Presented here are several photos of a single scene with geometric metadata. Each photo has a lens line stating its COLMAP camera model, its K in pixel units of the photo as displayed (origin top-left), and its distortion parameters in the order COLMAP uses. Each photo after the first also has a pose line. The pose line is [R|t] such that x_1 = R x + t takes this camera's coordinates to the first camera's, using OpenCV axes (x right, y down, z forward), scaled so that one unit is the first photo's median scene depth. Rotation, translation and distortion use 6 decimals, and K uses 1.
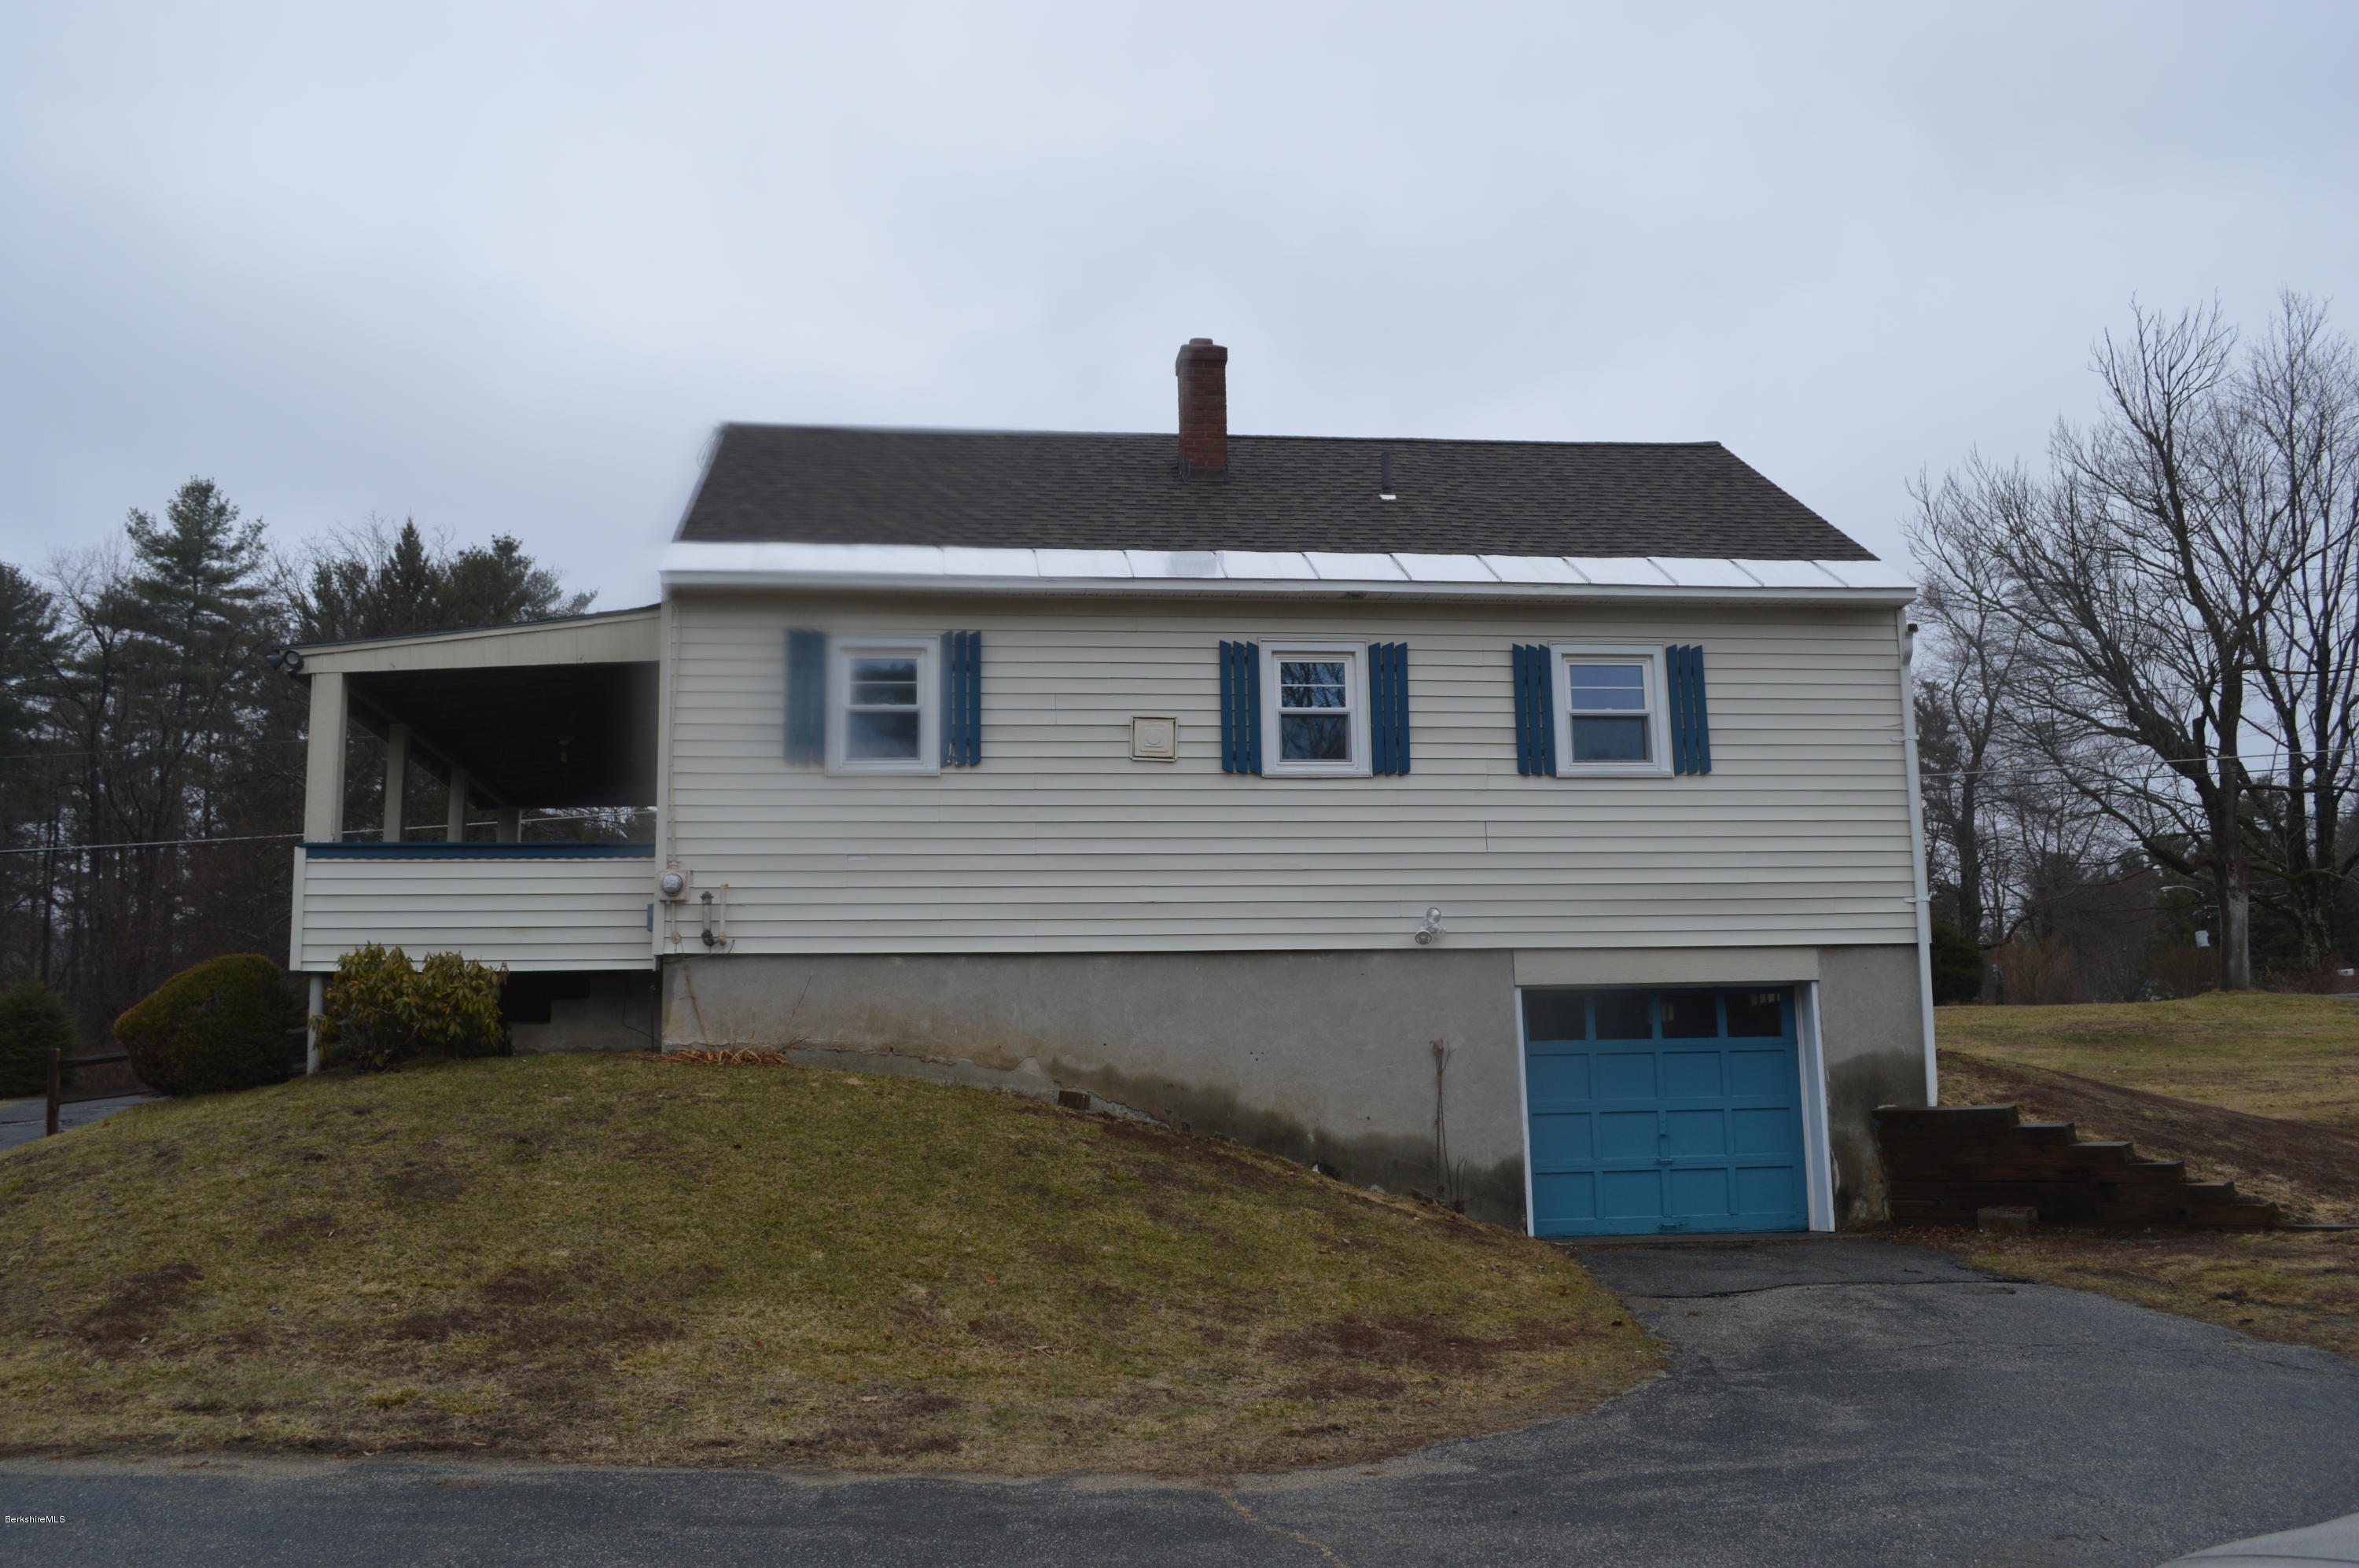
lens RADIAL K [[1987.2, 0, 1170.7], [0, 1987.2, 775.7], [0, 0, 1]] dist [-0.079630, 0.004236]
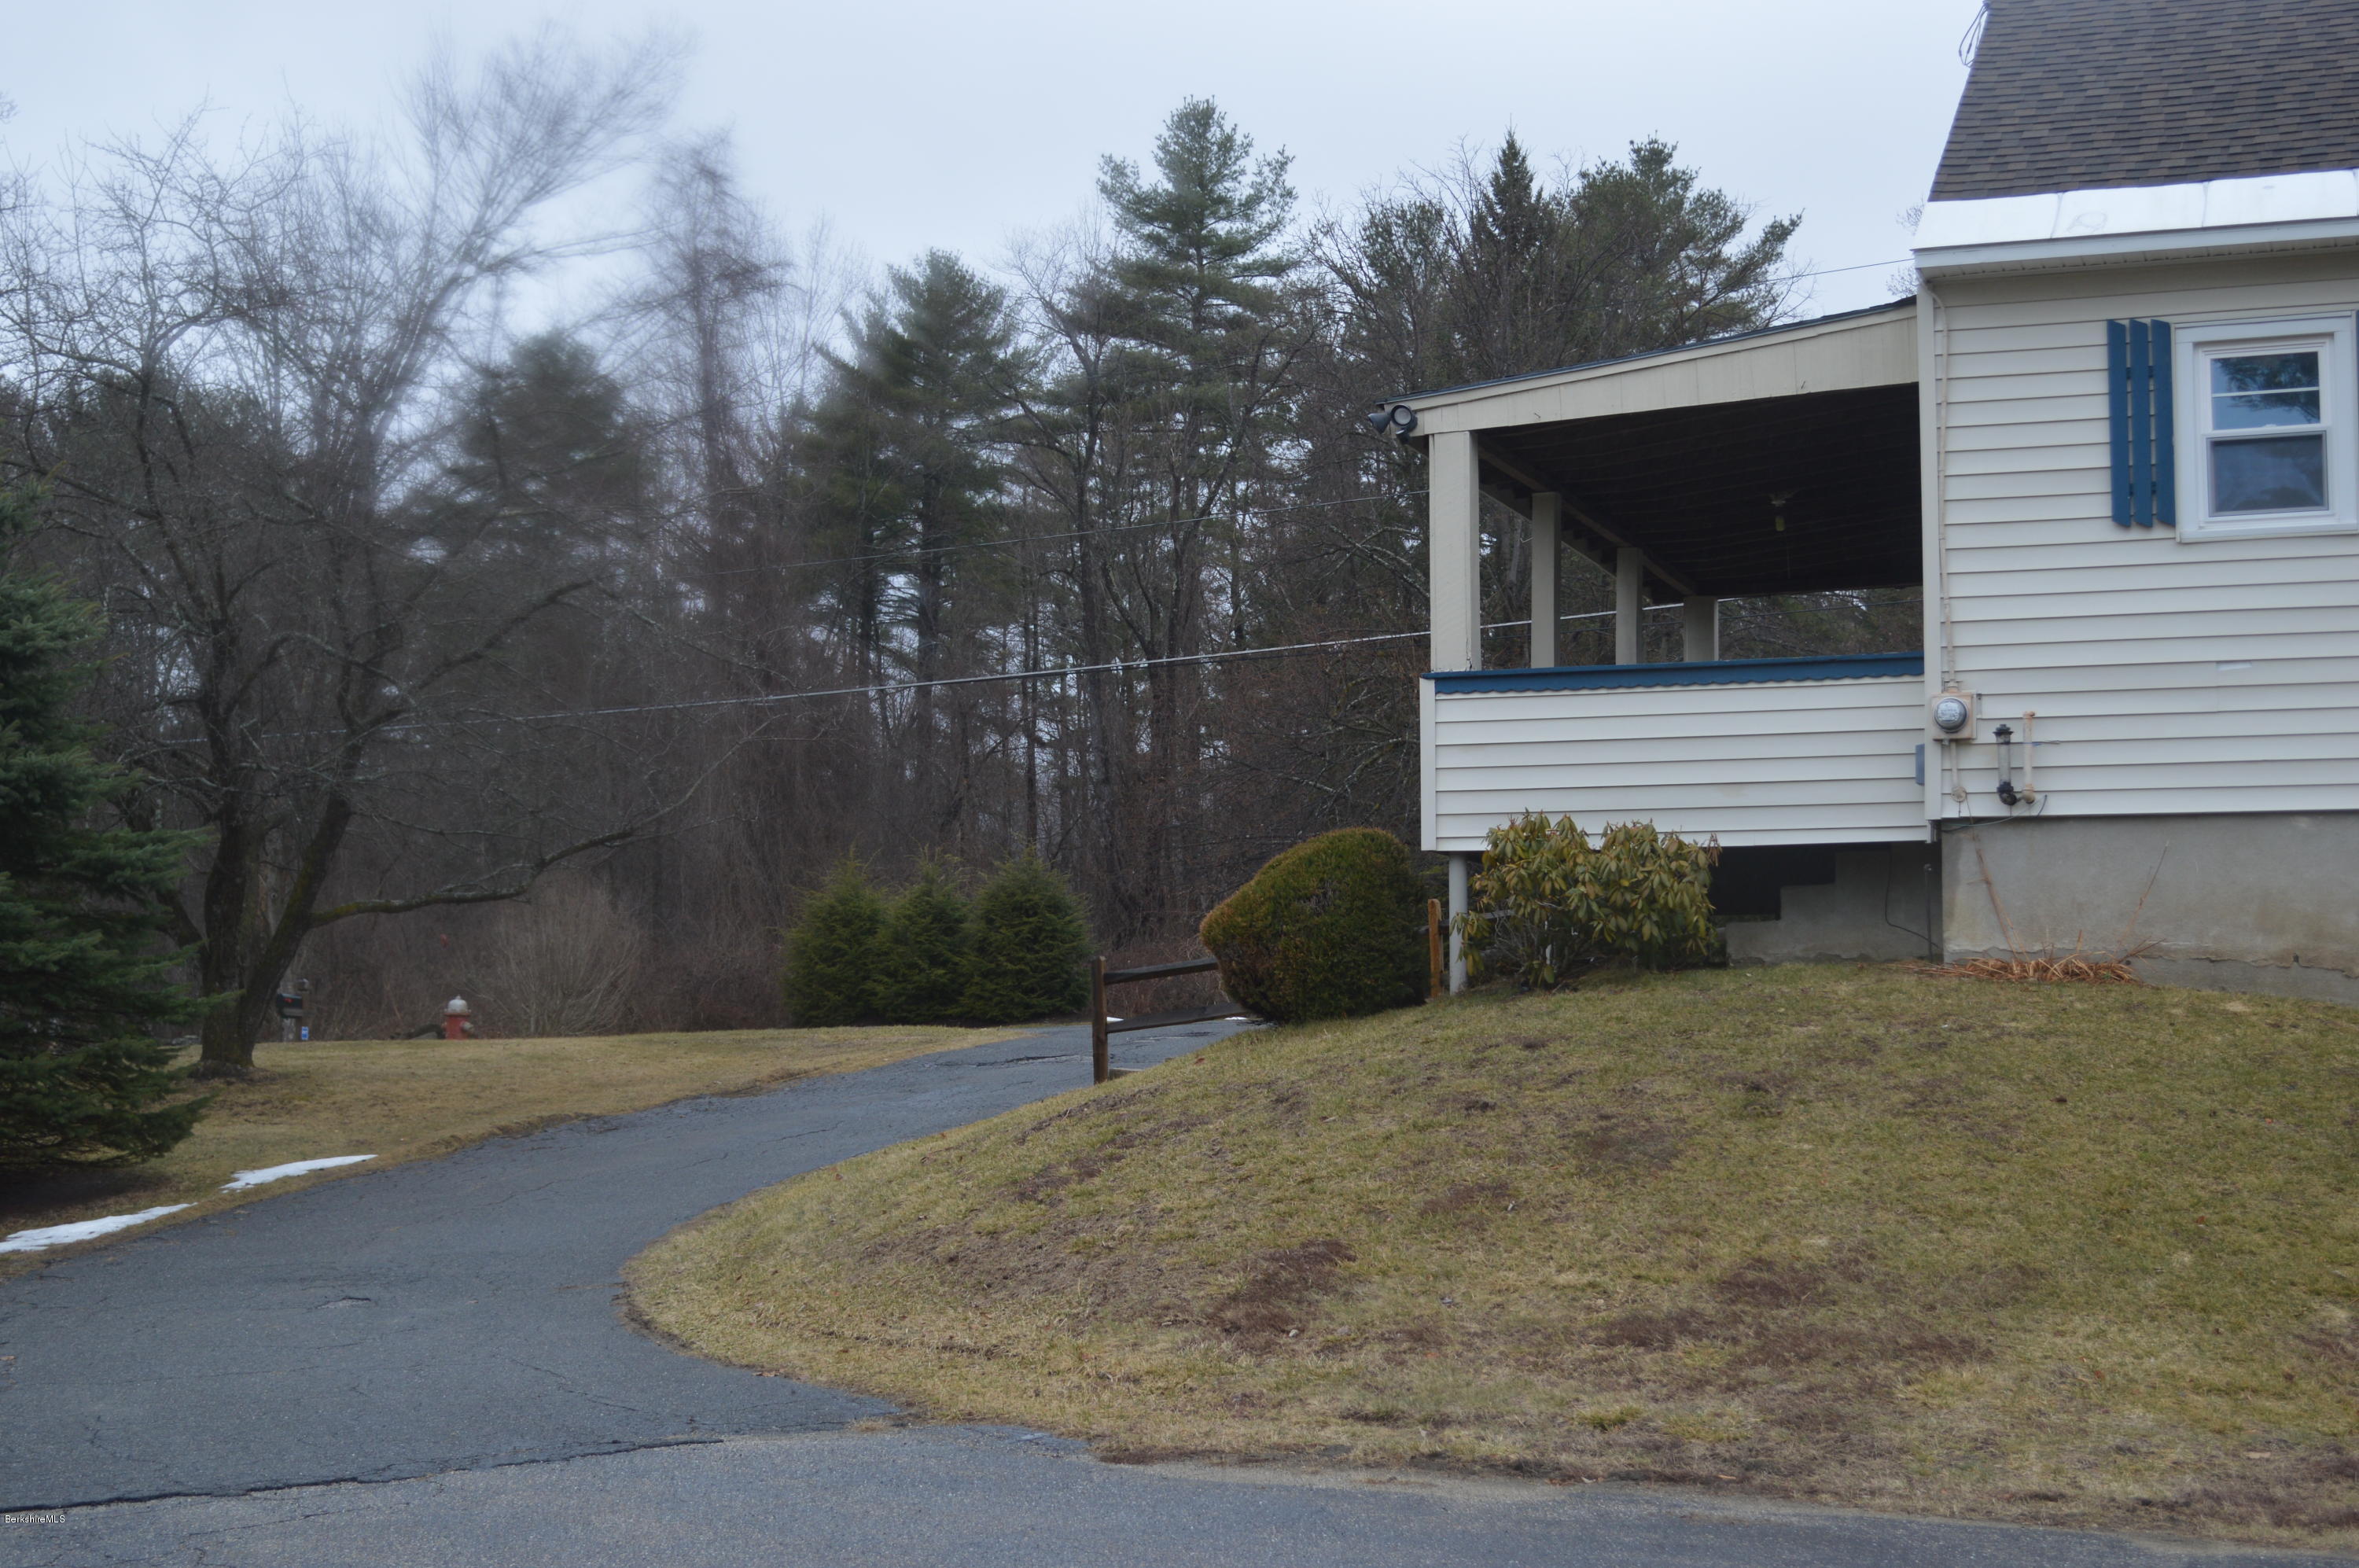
lens RADIAL K [[3284.5, 0, 1168.0], [0, 3284.5, 785.8], [0, 0, 1]] dist [-0.042700, 0.000000]
pose [[0.887378, -0.017727, -0.460701, 0.026600], [0.058135, 0.995587, 0.073668, -0.019674], [0.457362, -0.092154, 0.884493, -0.118646]]
